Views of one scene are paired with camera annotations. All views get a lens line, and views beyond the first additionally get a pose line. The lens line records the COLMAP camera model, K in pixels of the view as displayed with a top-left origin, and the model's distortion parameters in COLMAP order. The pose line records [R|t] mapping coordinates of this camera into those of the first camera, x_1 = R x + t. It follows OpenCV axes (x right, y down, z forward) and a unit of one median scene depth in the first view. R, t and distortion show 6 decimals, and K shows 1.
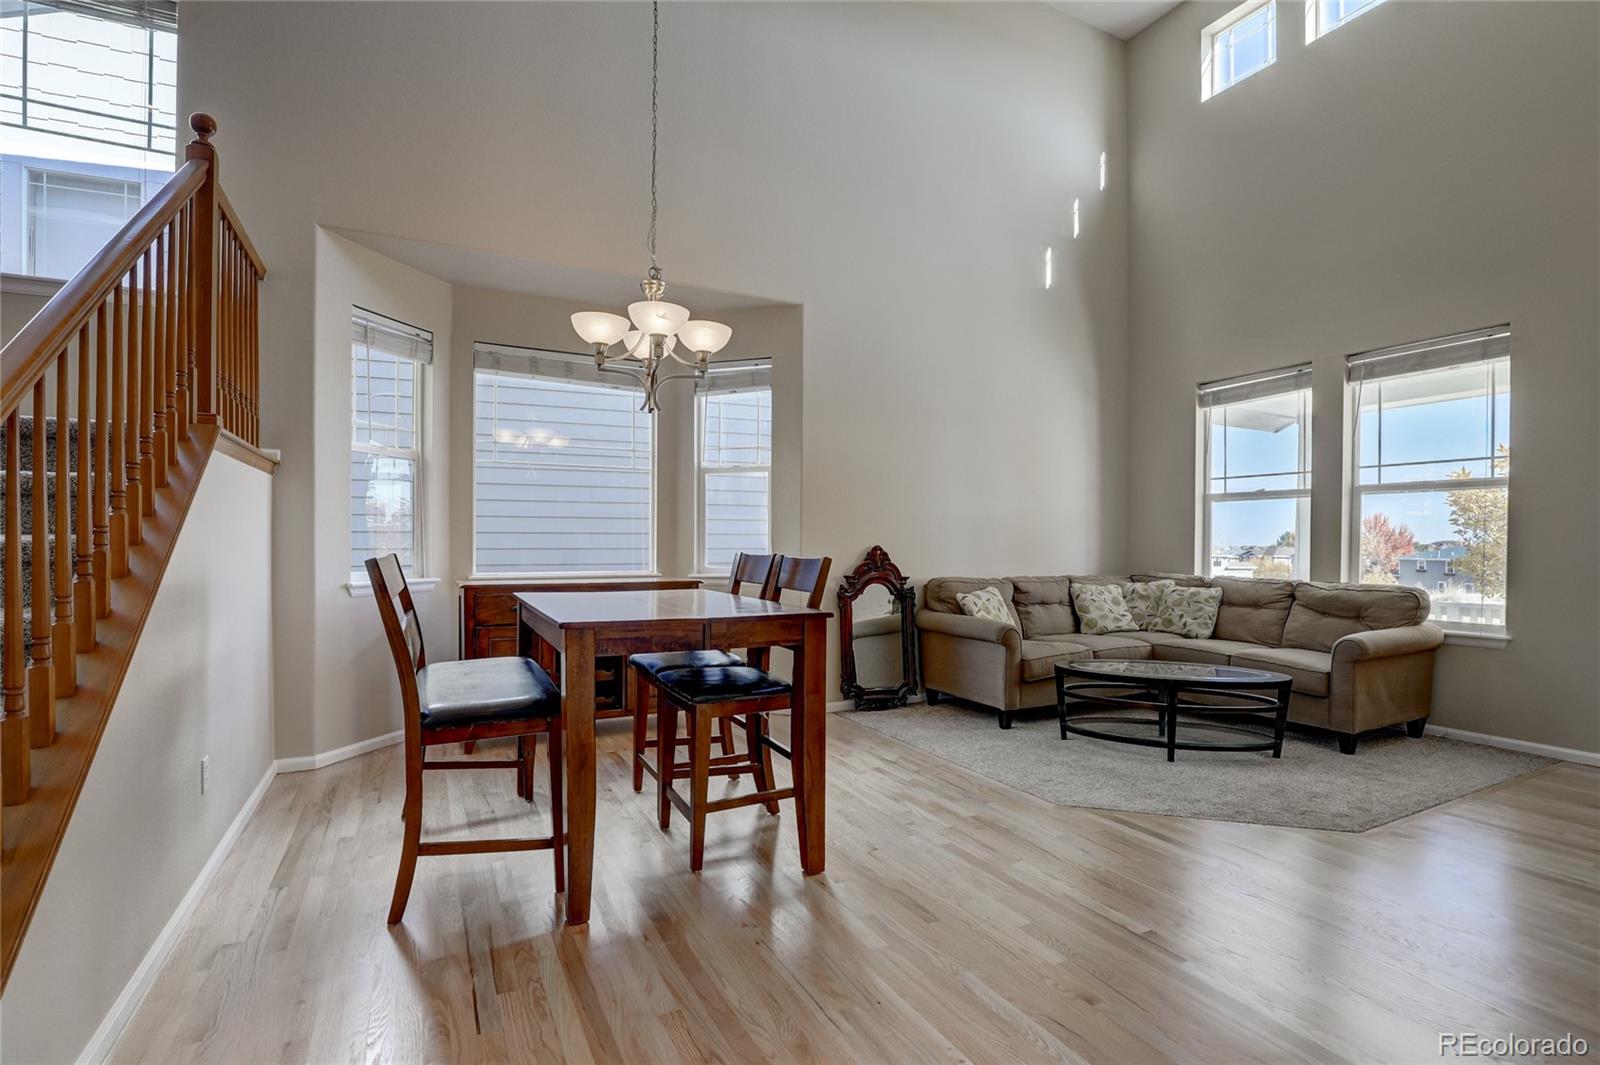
lens RADIAL K [[742.4, 0, 806.7], [0, 742.4, 543.6], [0, 0, 1]] dist [-0.038905, 0.008955]
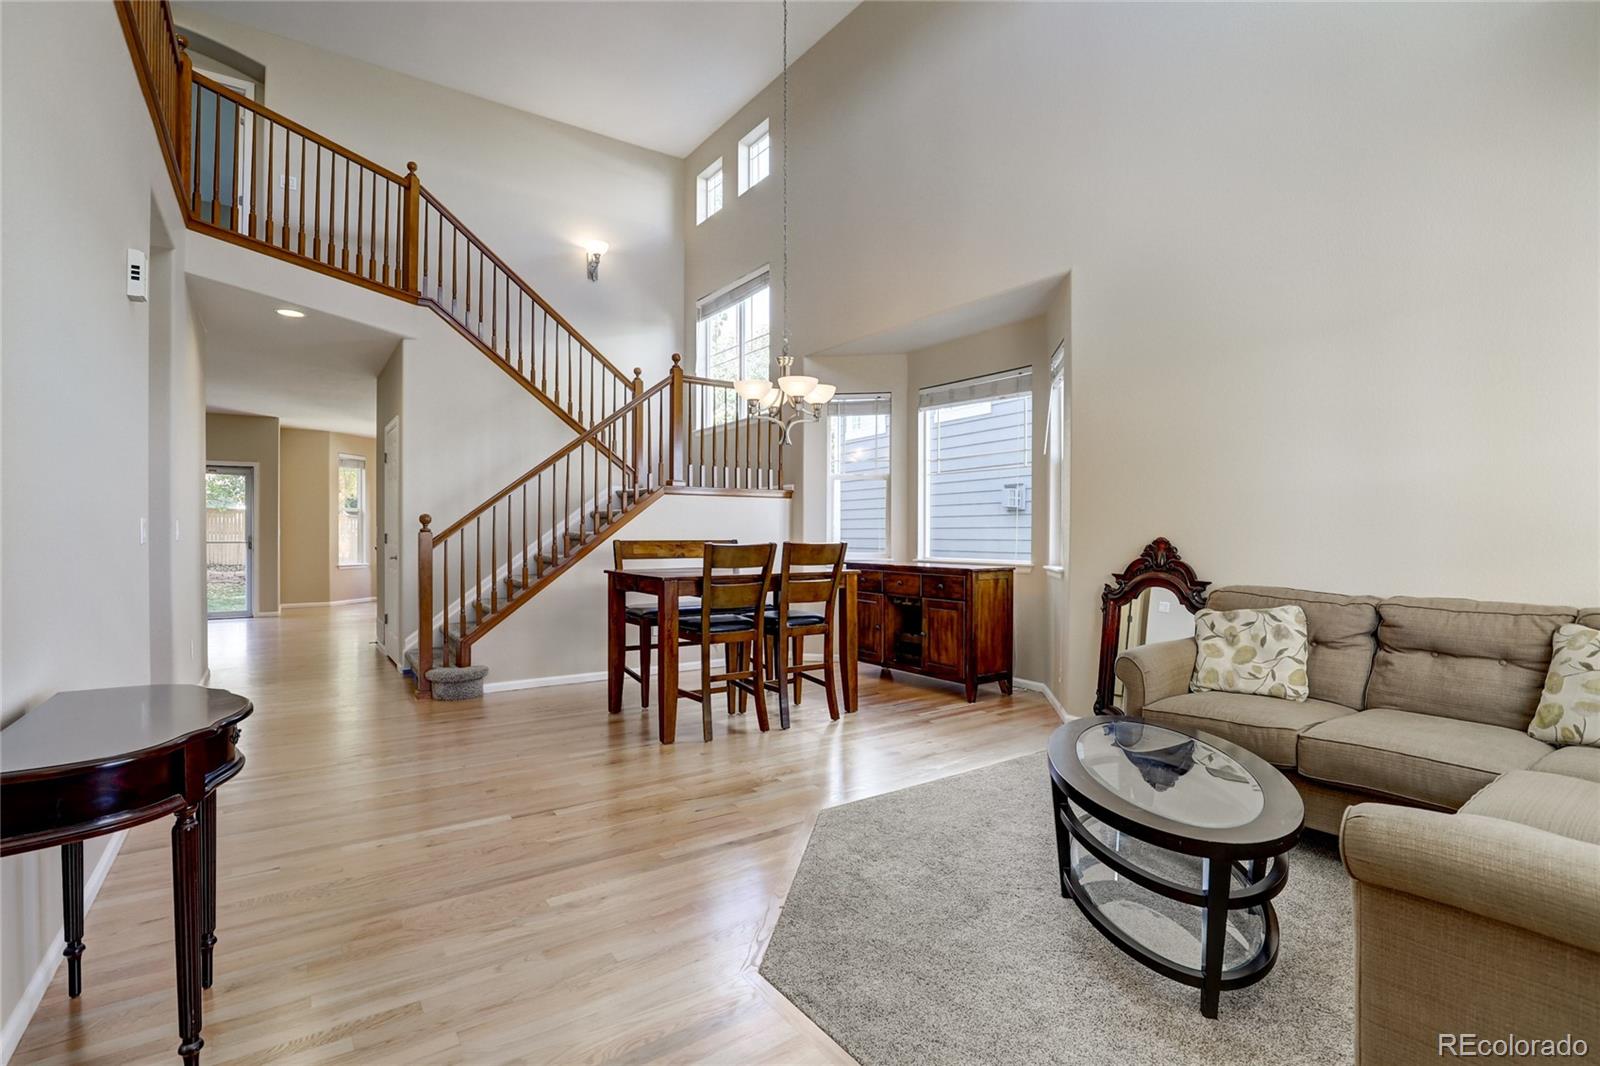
lens RADIAL K [[735.6, 0, 791.2], [0, 735.6, 531.9], [0, 0, 1]] dist [-0.028386, 0.000632]
pose [[0.140635, -0.010415, -0.990007, 0.874487], [-0.010718, 0.999870, -0.012041, 0.010979], [0.990004, 0.012304, 0.140505, 0.577979]]
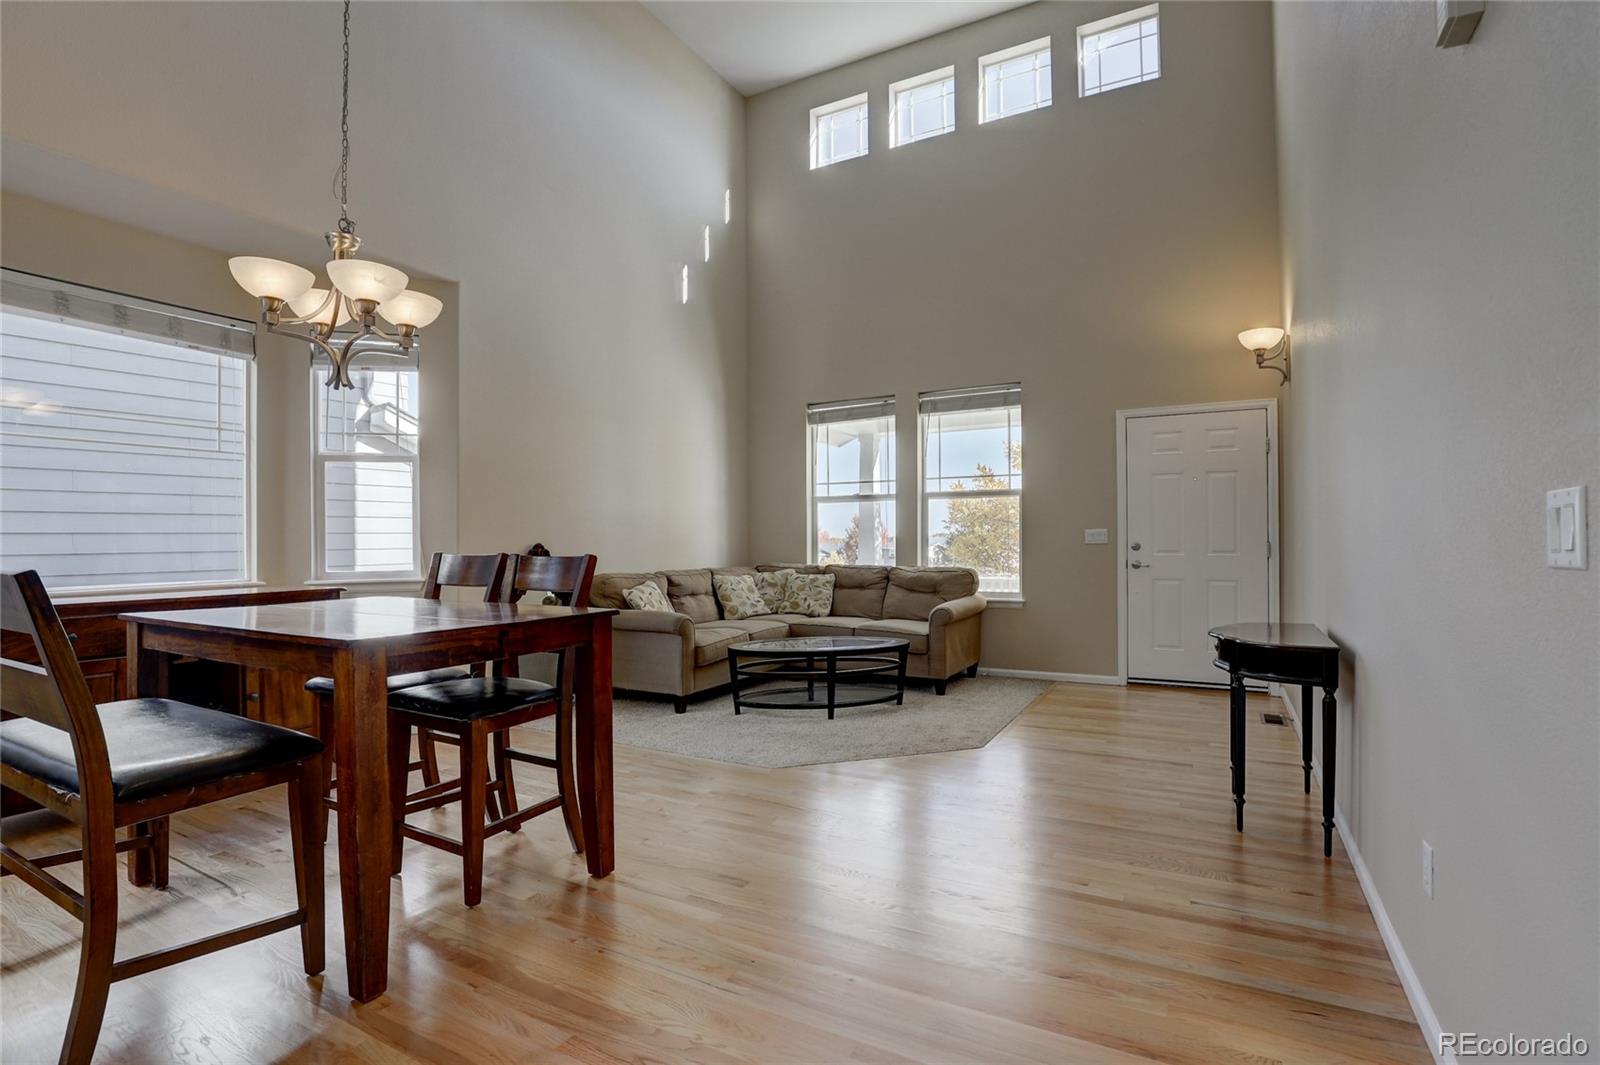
lens RADIAL K [[735.6, 0, 791.2], [0, 735.6, 531.4], [0, 0, 1]] dist [-0.028386, 0.000632]
pose [[0.836126, -0.005947, 0.548506, -0.176619], [0.012043, 0.999899, -0.007516, -0.002069], [-0.548406, 0.012890, 0.836113, 0.020643]]
